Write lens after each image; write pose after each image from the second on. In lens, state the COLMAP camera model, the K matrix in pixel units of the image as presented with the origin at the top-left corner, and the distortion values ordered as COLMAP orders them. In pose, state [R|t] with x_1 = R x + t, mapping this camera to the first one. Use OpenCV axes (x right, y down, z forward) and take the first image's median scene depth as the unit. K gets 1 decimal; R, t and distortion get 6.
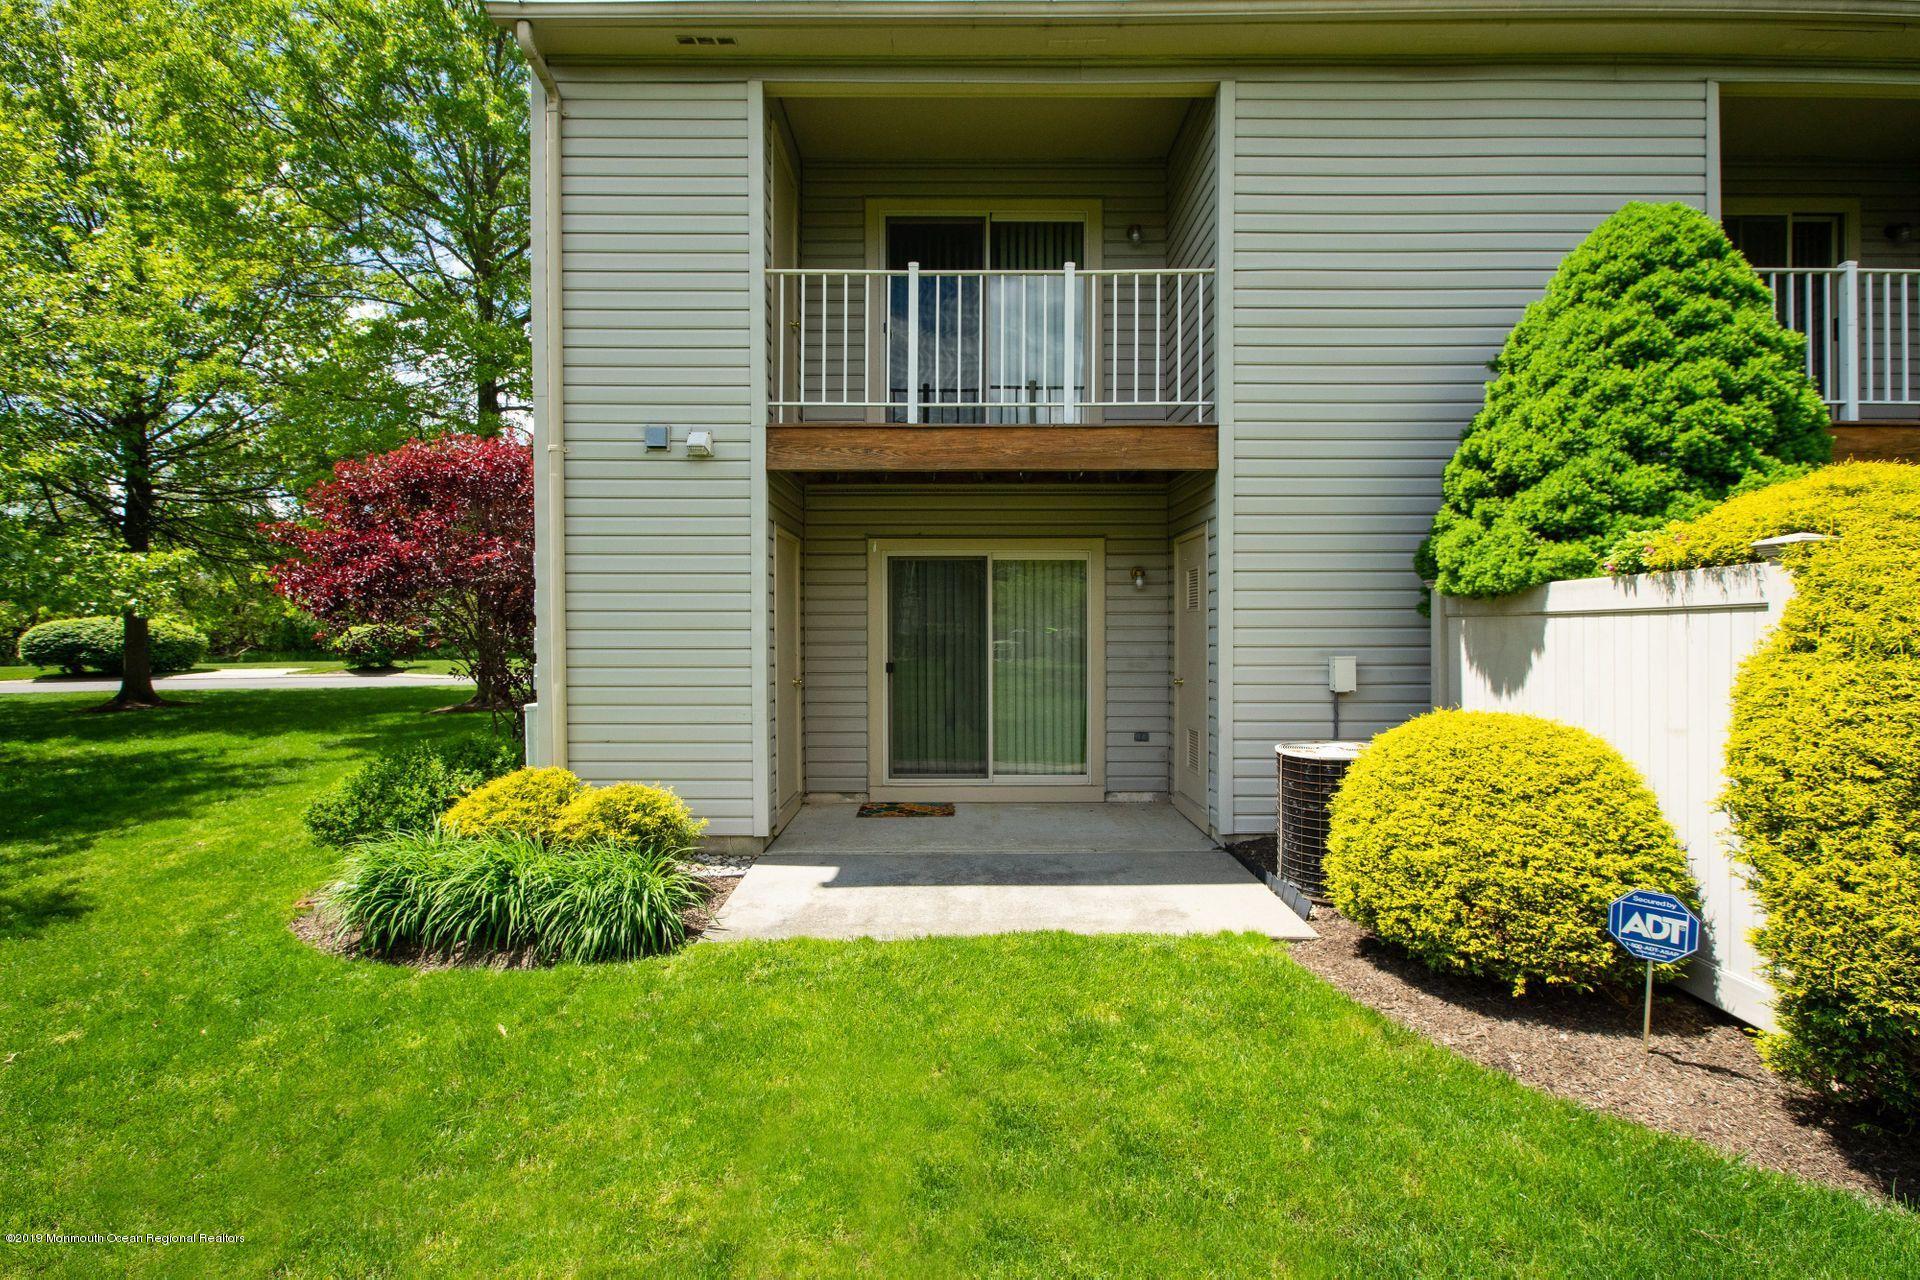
lens RADIAL K [[898.7, 0, 971.6], [0, 898.7, 635.8], [0, 0, 1]] dist [-0.002408, -0.003050]
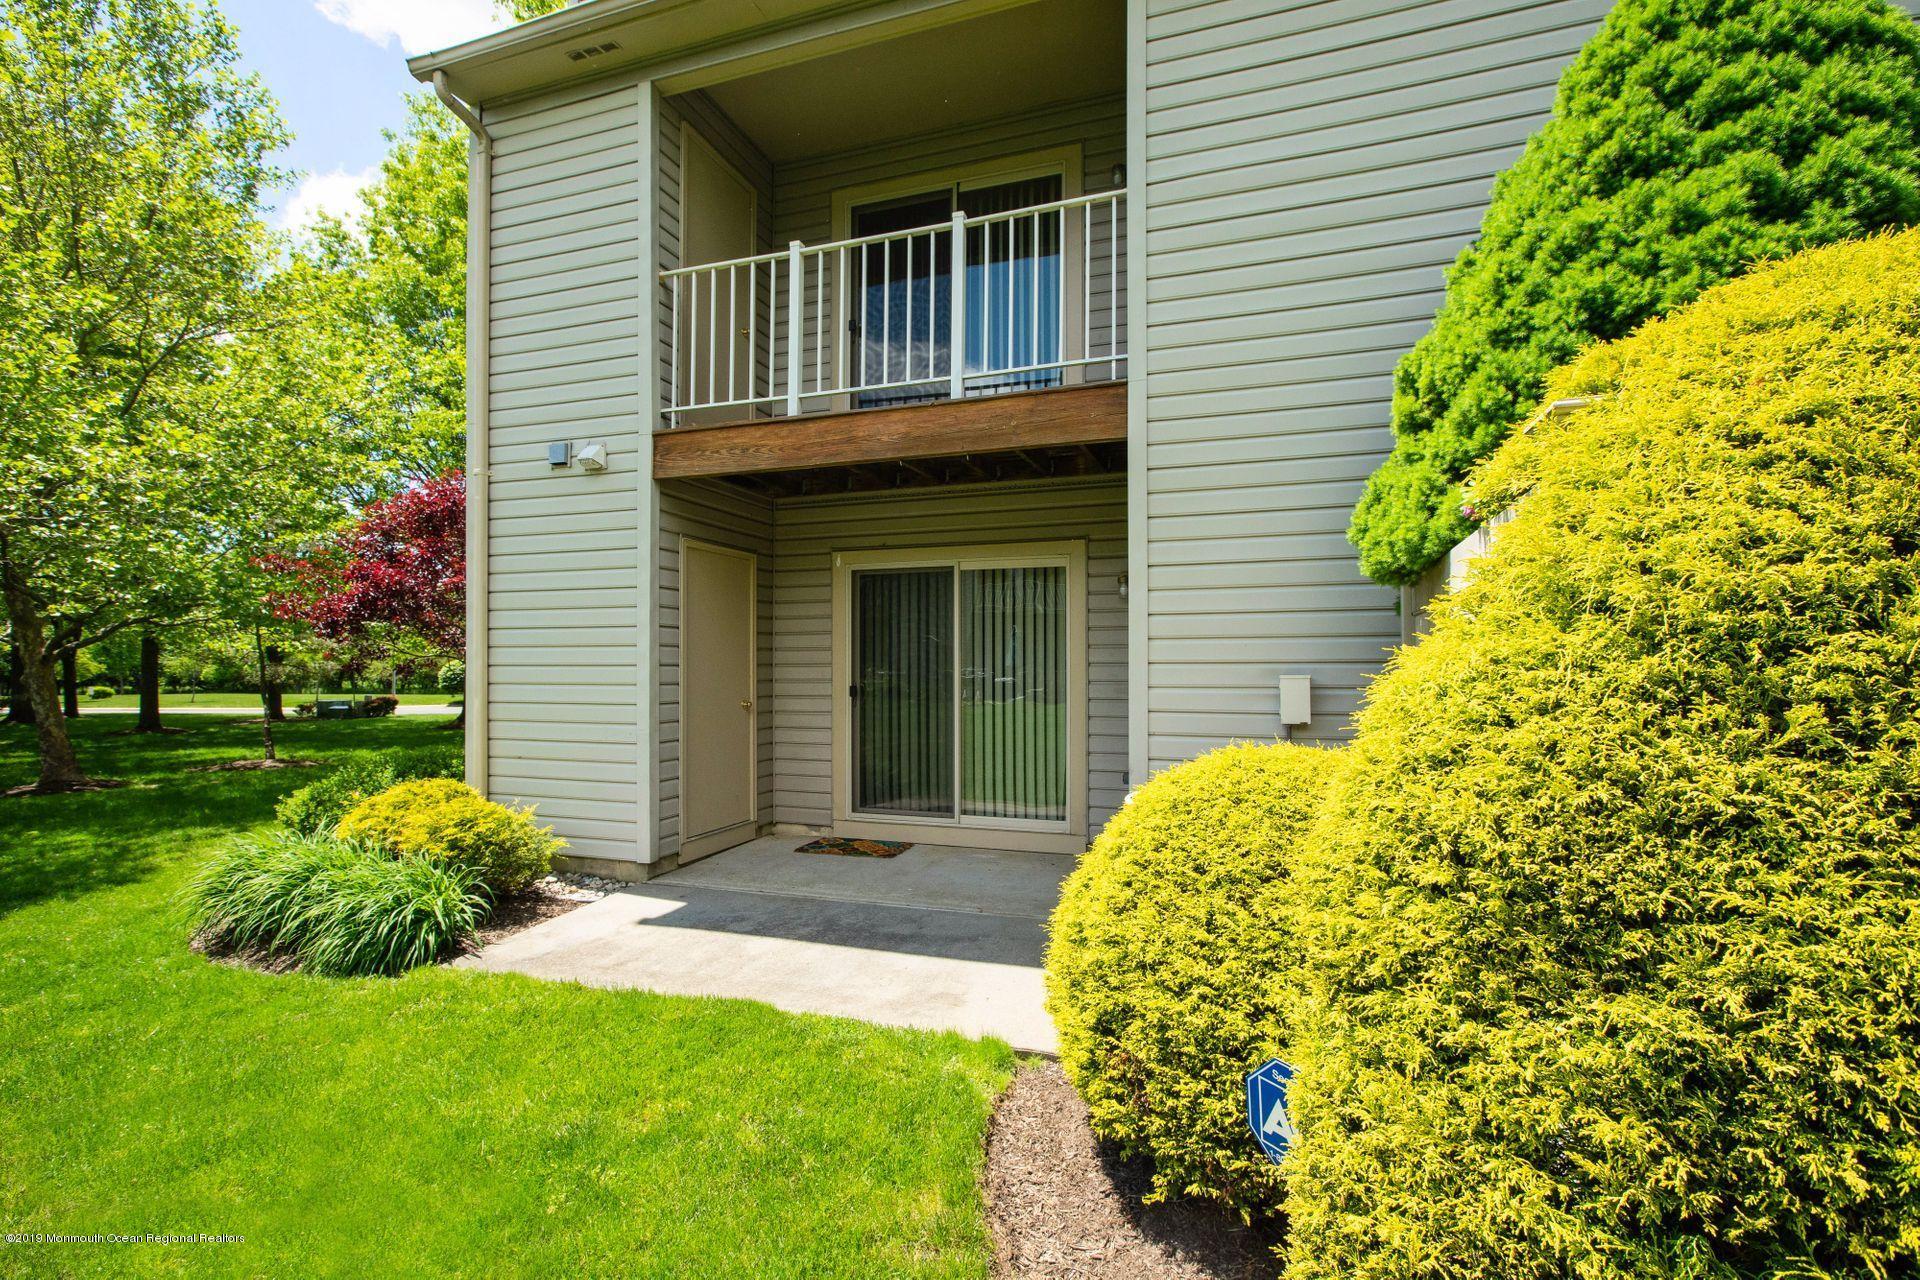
lens RADIAL K [[898.7, 0, 964.7], [0, 898.7, 652.9], [0, 0, 1]] dist [-0.002408, -0.003050]
pose [[0.940756, -0.005534, -0.339038, 0.445514], [-0.003414, 0.999662, -0.025790, 0.026424], [0.339066, 0.025420, 0.940419, 0.237348]]
